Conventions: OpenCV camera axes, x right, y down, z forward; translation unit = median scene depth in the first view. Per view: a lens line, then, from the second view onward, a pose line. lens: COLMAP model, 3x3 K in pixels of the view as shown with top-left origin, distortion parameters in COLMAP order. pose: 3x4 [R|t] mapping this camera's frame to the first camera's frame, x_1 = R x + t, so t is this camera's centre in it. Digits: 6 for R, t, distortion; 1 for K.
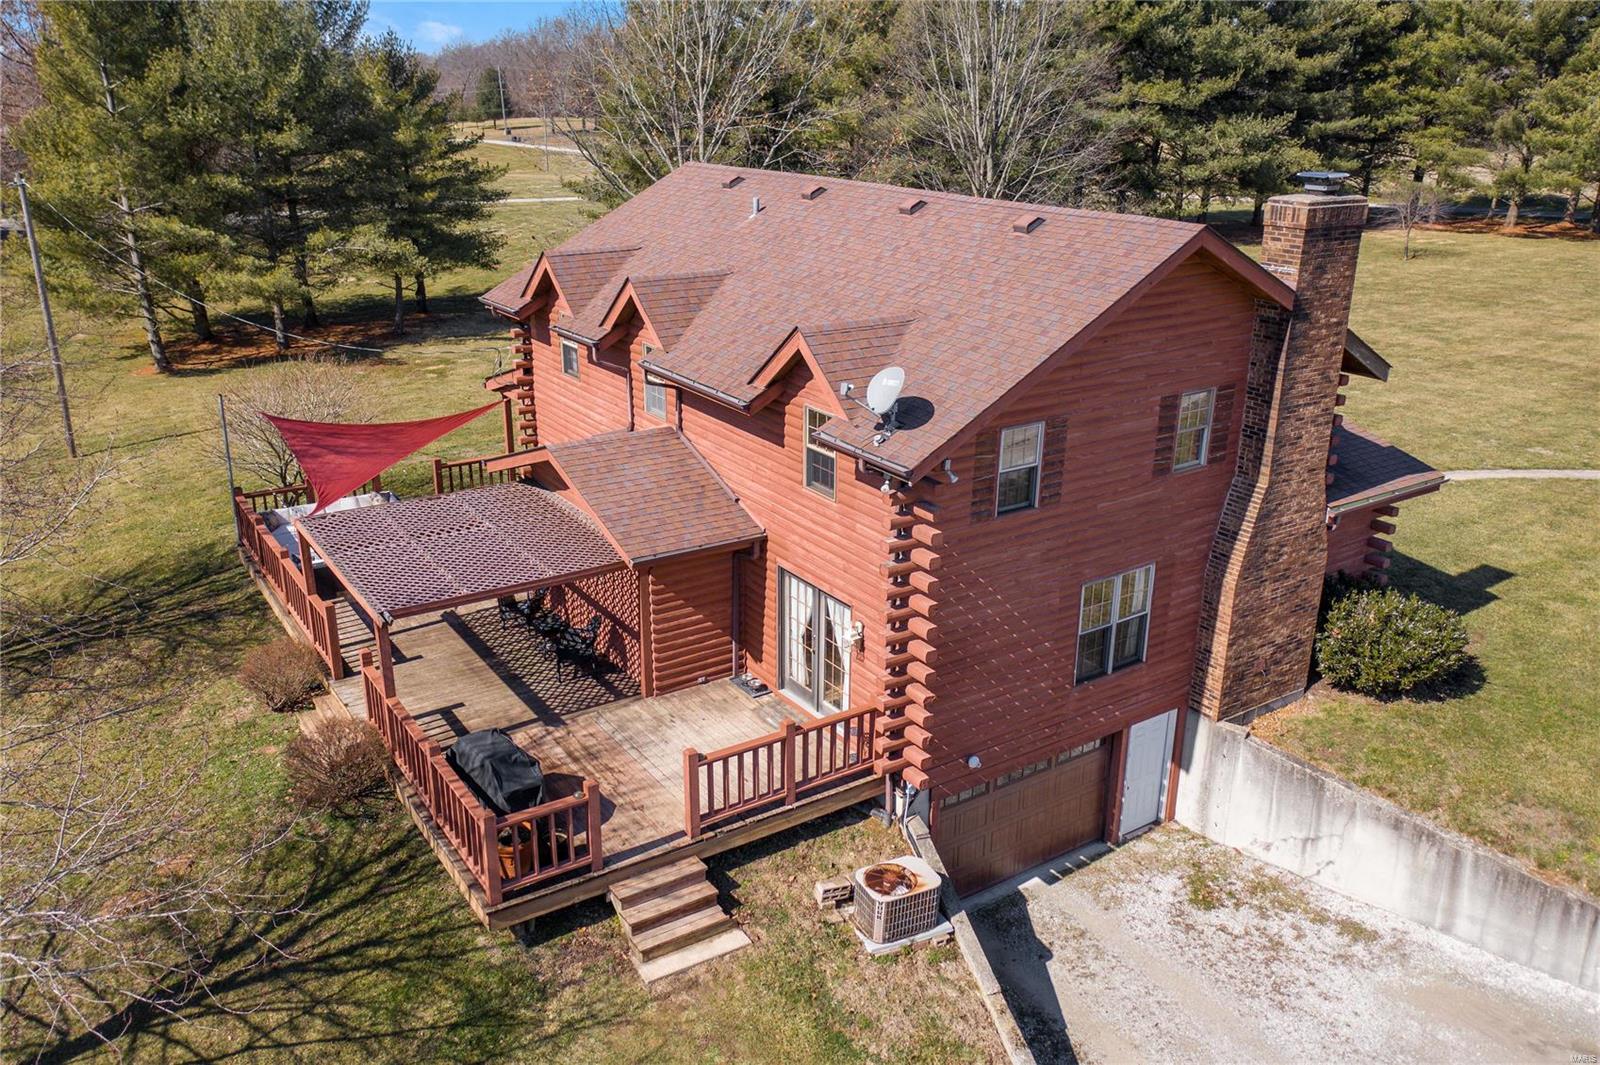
lens RADIAL K [[1235.8, 0, 819.6], [0, 1235.8, 538.0], [0, 0, 1]] dist [-0.017759, 0.004398]
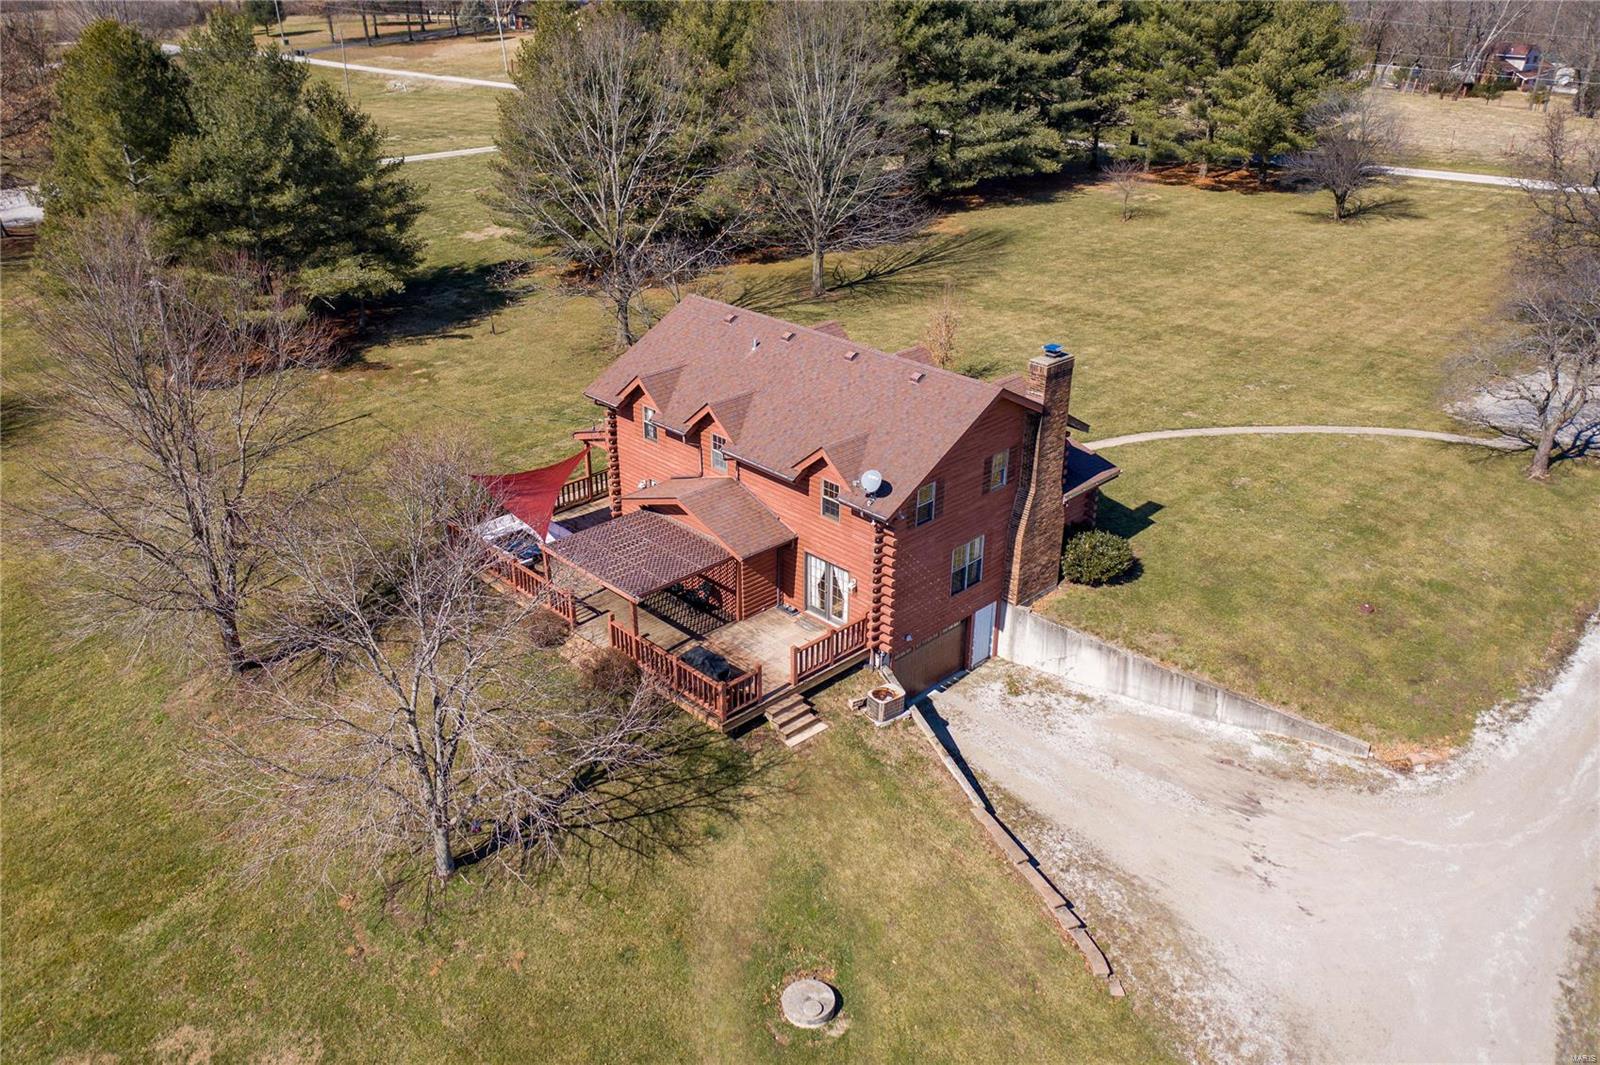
lens RADIAL K [[1218.2, 0, 826.7], [0, 1218.2, 530.8], [0, 0, 1]] dist [-0.003803, -0.001326]
pose [[0.981343, -0.082090, 0.173861, -0.317414], [0.063653, 0.991991, 0.109093, -0.209316], [-0.181424, -0.095990, 0.978709, -0.881232]]
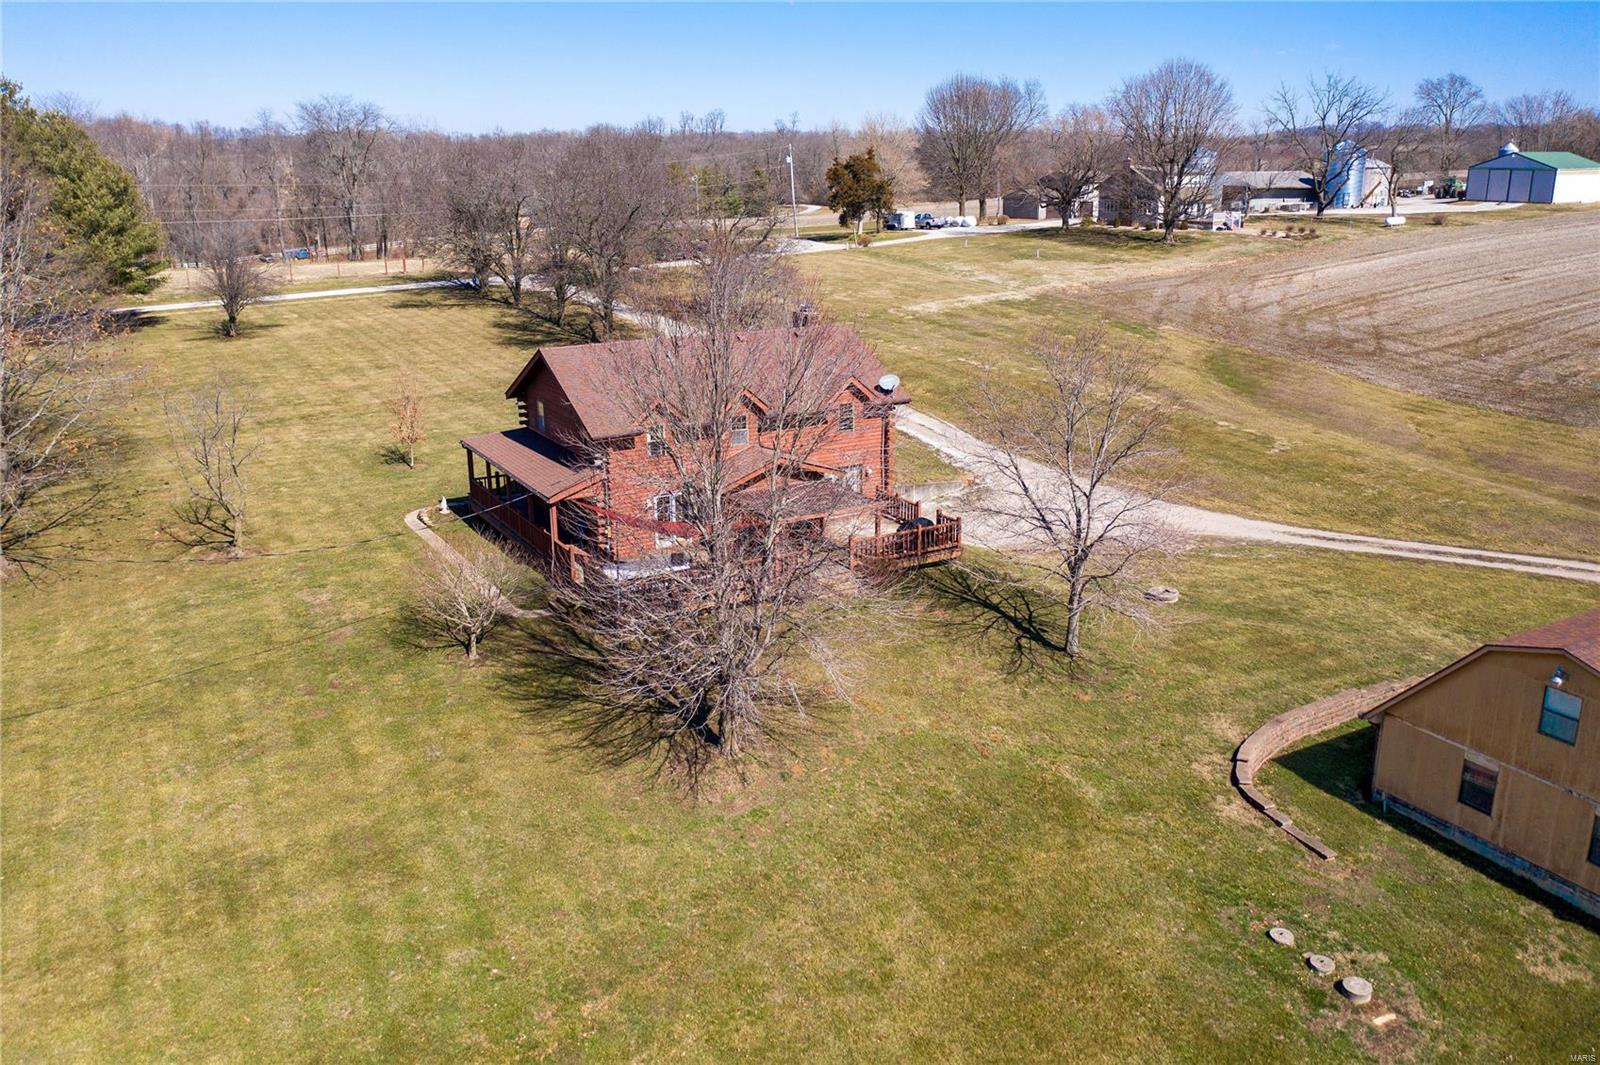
lens RADIAL K [[1249.7, 0, 806.0], [0, 1249.7, 533.6], [0, 0, 1]] dist [-0.023366, 0.003589]
pose [[0.051326, -0.303190, 0.951547, -2.473225], [0.352049, 0.897132, 0.266862, -0.552440], [-0.934573, 0.321294, 0.152784, 0.635449]]
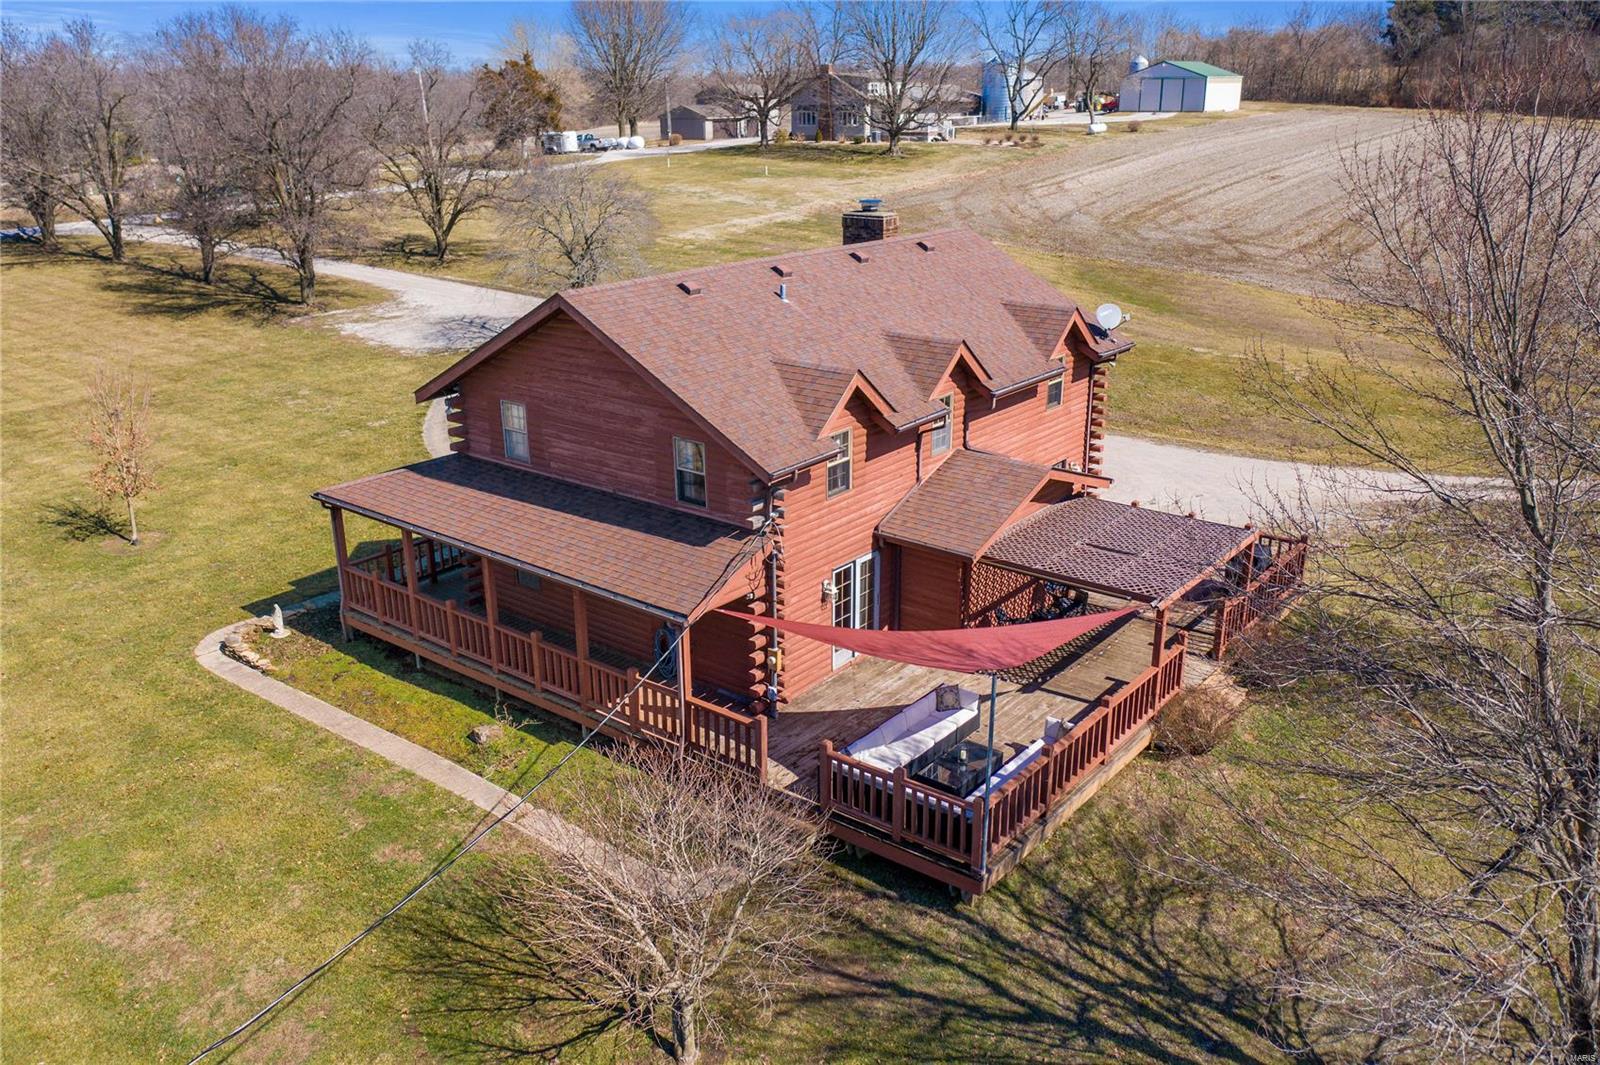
lens RADIAL K [[1254.8, 0, 802.7], [0, 1254.8, 524.6], [0, 0, 1]] dist [-0.021940, 0.001753]
pose [[-0.303901, -0.319644, 0.897481, -1.272158], [0.336897, 0.845113, 0.415072, -0.630459], [-0.891148, 0.428500, -0.149144, 1.424631]]
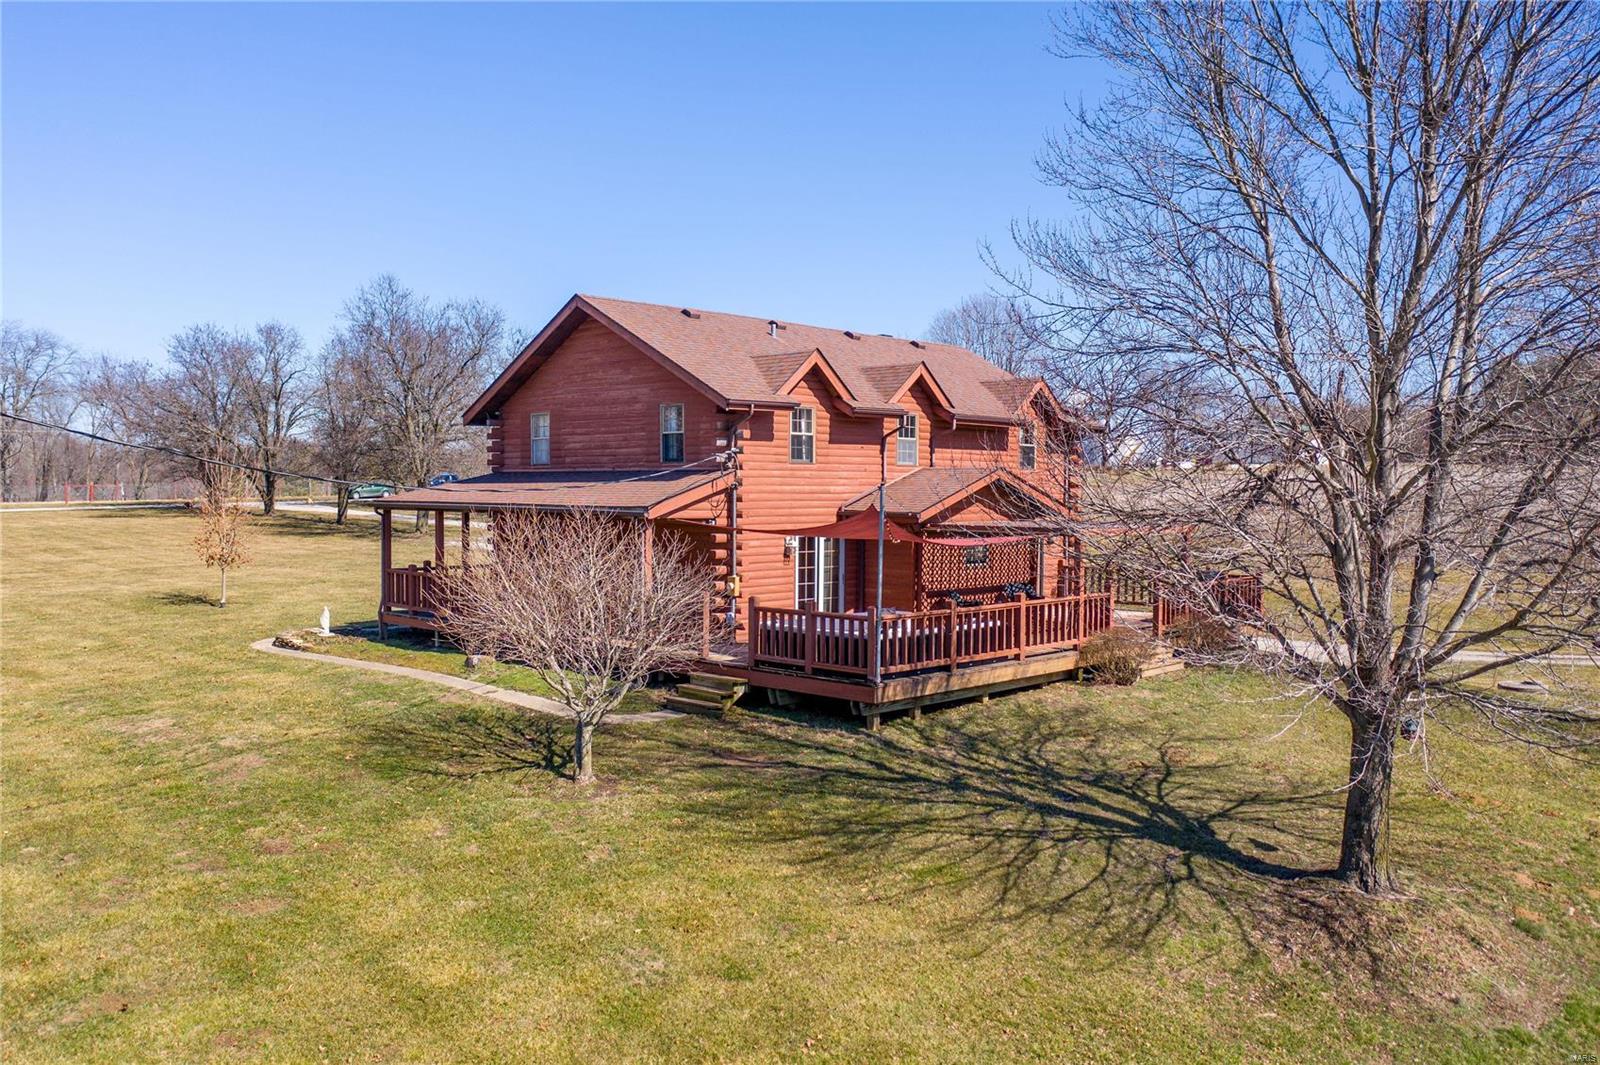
lens RADIAL K [[1249.3, 0, 804.3], [0, 1249.3, 535.1], [0, 0, 1]] dist [-0.020181, 0.009623]
pose [[-0.207740, -0.043928, 0.977197, -1.534385], [0.335031, 0.935373, 0.113272, -0.235640], [-0.919020, 0.350923, -0.179597, 1.473025]]
